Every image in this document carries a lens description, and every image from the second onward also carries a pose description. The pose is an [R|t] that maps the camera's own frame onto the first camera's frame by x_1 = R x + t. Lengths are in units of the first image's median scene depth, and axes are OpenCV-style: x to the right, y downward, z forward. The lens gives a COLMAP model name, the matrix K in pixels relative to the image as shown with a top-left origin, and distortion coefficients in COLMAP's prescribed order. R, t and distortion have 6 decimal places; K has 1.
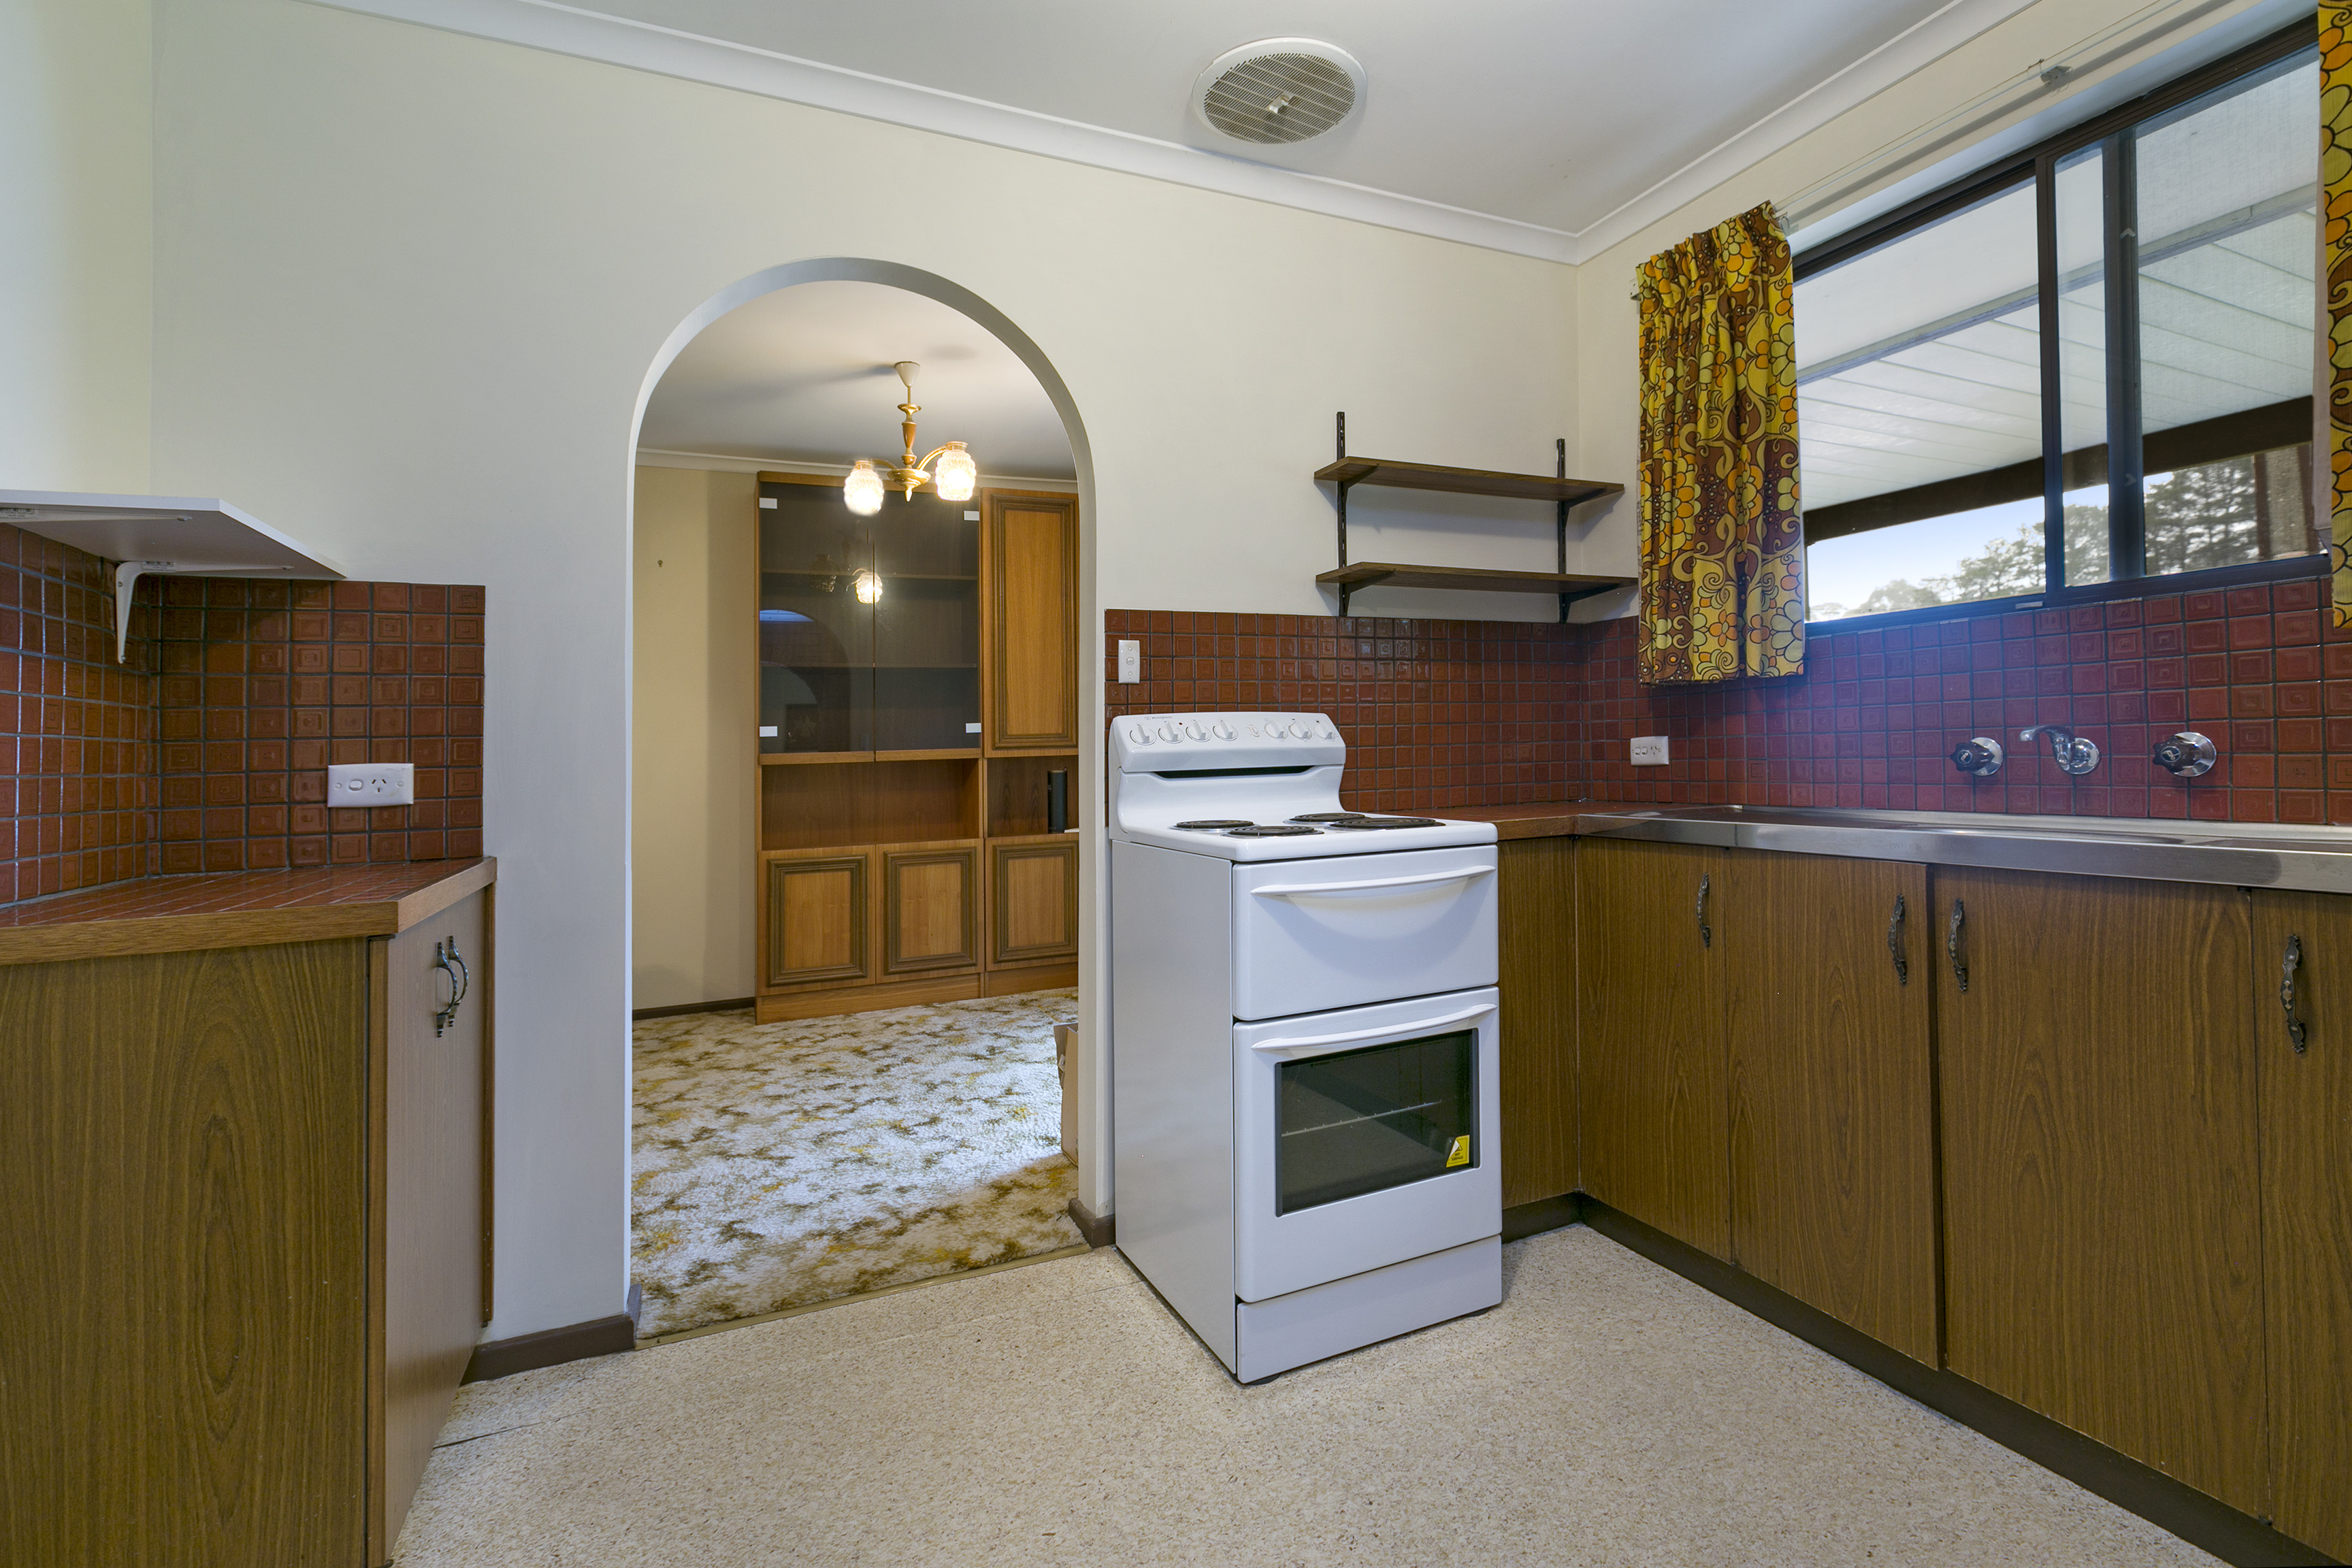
lens RADIAL K [[1036.0, 0, 1176.0], [0, 1036.0, 784.0], [0, 0, 1]] dist [-0.002193, -0.000116]
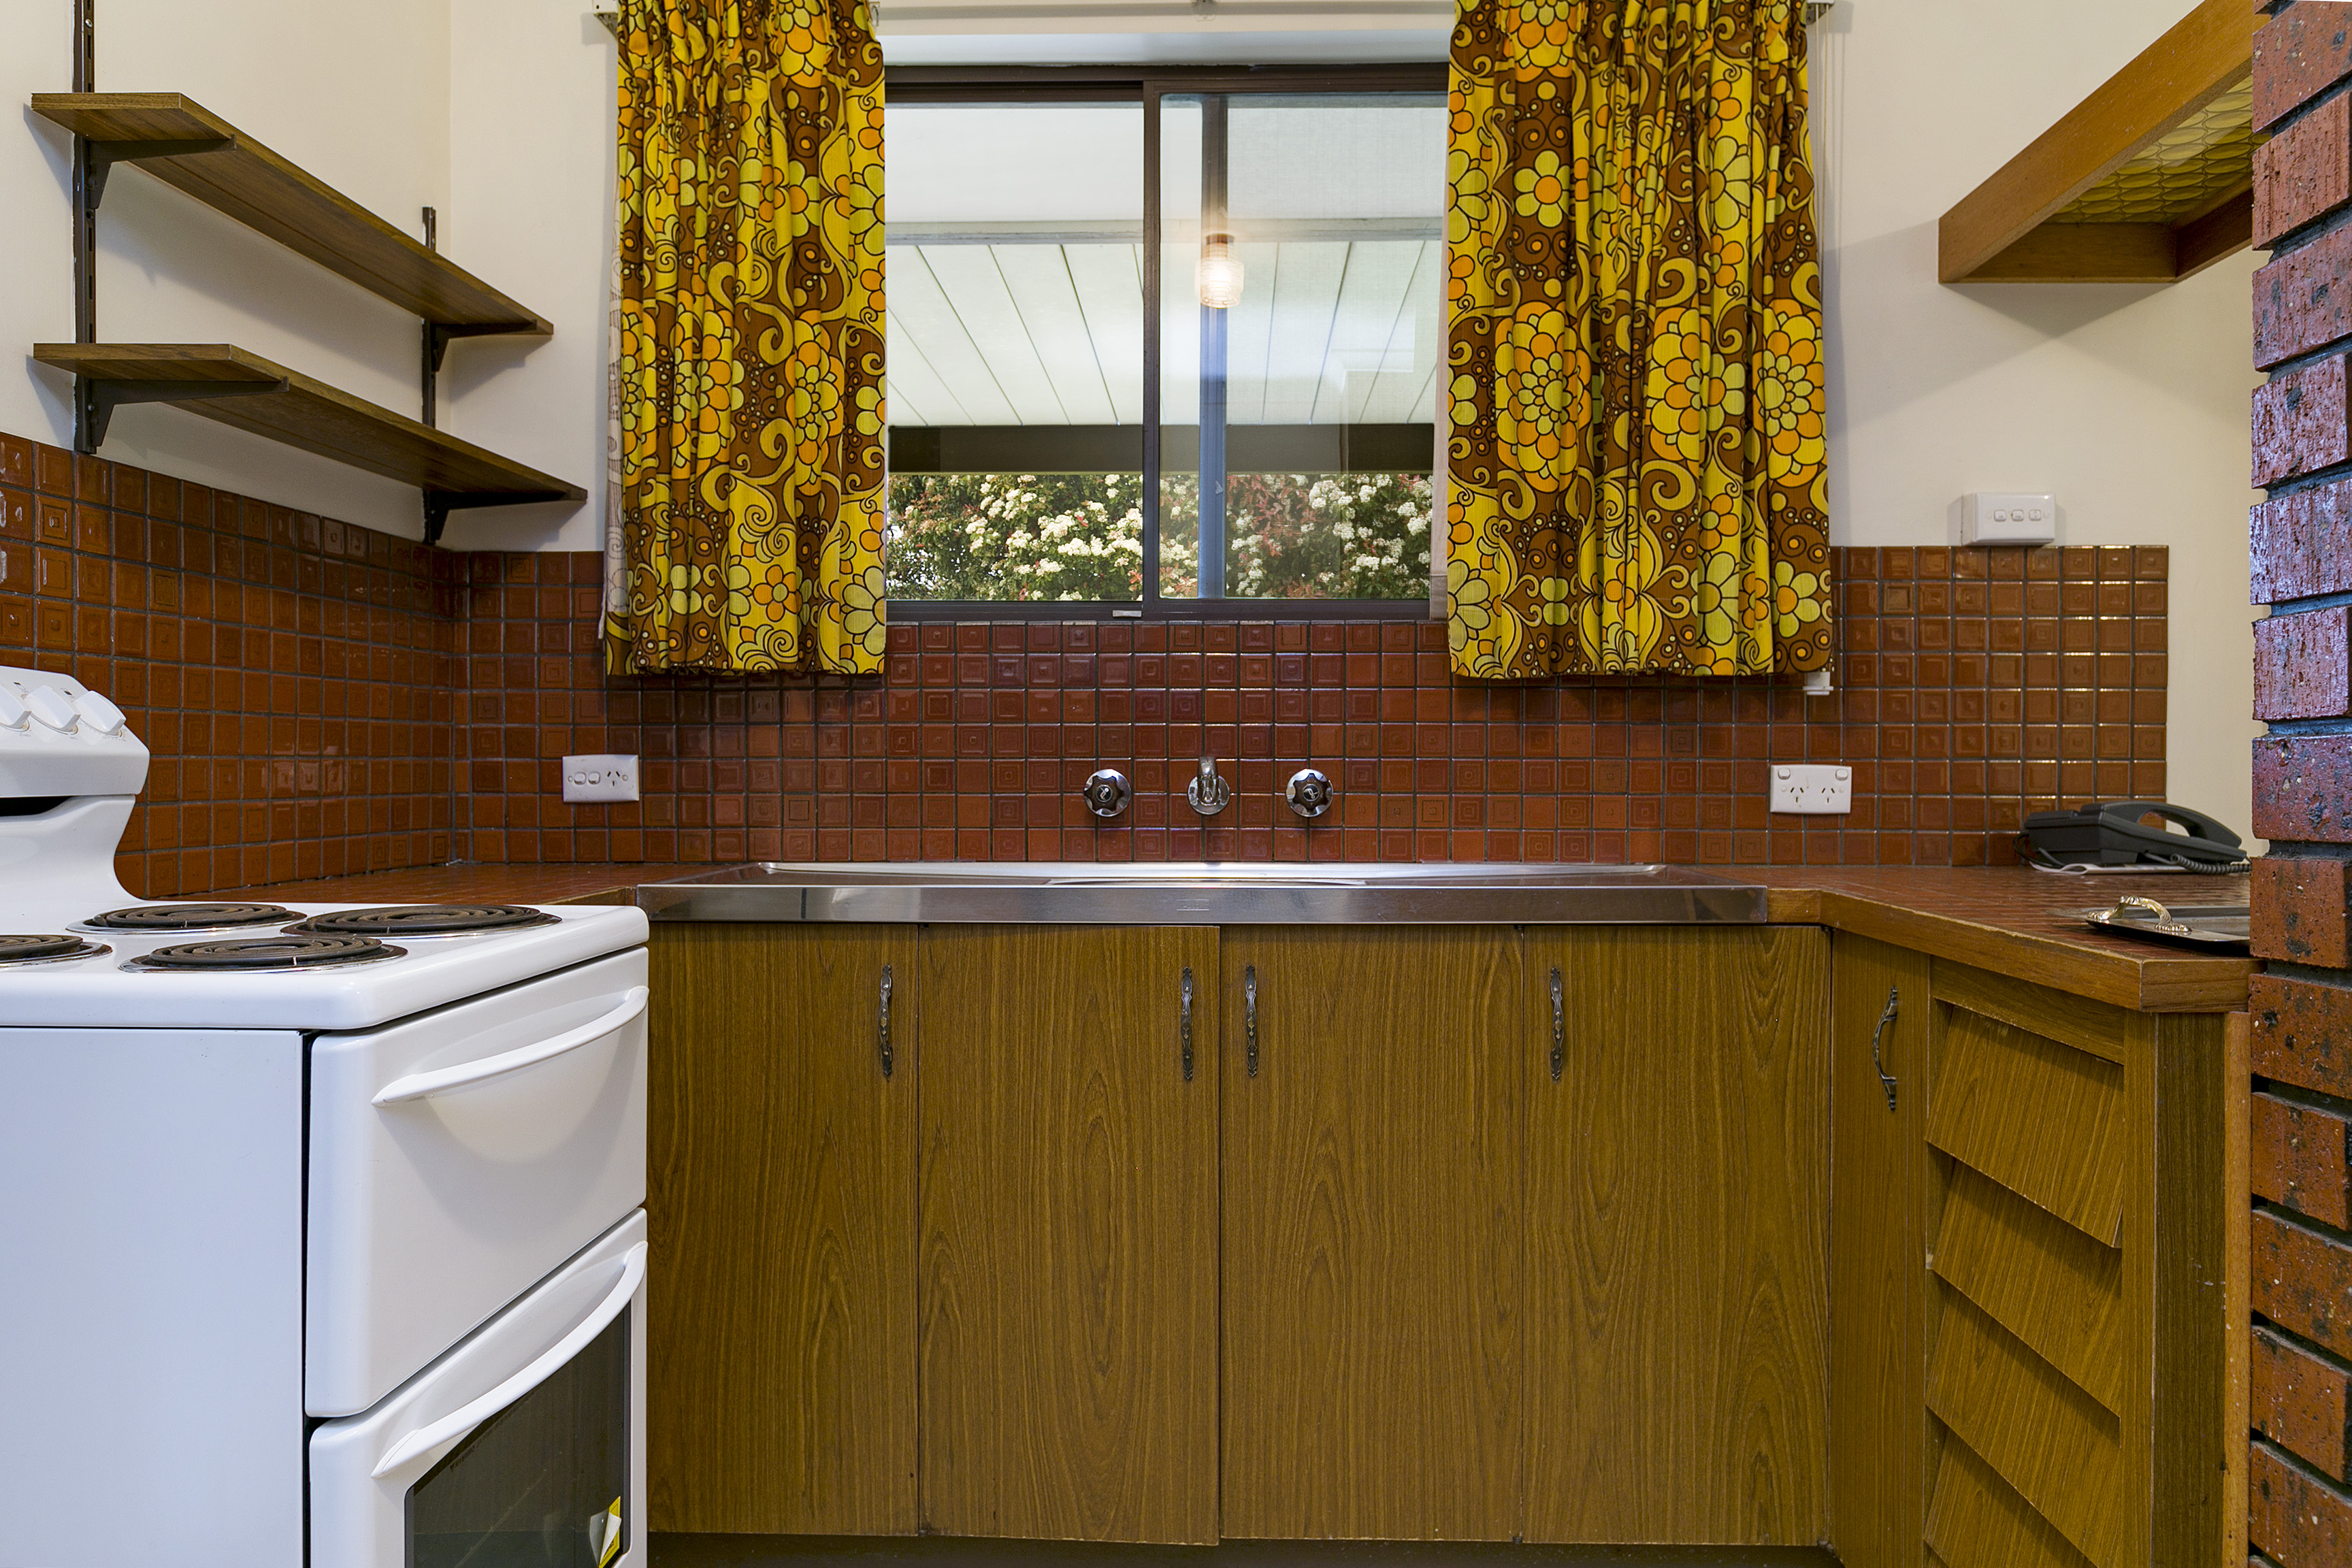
lens RADIAL K [[1581.1, 0, 1175.5], [0, 1581.1, 861.1], [0, 0, 1]] dist [-0.000334, -0.001845]
pose [[0.442266, -0.027828, 0.896452, -0.317873], [0.012249, 0.999613, 0.024987, -0.003185], [-0.896800, -0.000070, 0.442435, 0.397858]]
